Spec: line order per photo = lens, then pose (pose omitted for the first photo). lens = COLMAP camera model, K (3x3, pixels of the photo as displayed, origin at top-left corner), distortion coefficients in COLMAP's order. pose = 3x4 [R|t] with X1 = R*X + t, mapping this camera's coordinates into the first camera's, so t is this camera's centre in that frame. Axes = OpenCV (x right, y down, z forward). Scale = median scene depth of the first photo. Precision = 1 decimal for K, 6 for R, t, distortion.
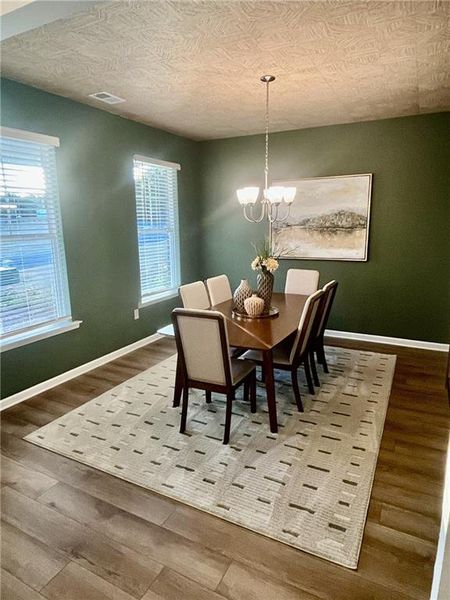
lens RADIAL K [[368.1, 0, 225.5], [0, 368.1, 284.8], [0, 0, 1]] dist [0.002204, -0.000592]
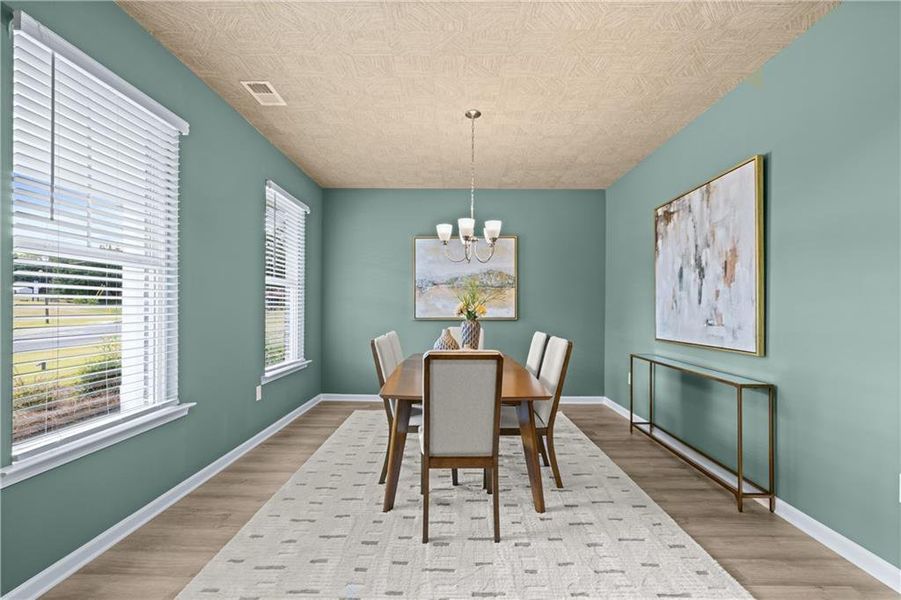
lens RADIAL K [[373.7, 0, 449.0], [0, 373.7, 297.4], [0, 0, 1]] dist [-0.002149, -0.000264]
pose [[0.893896, 0.030490, 0.447235, -0.317916], [0.059468, 0.980800, -0.185726, 0.072039], [-0.444311, 0.192616, 0.874921, 0.243294]]
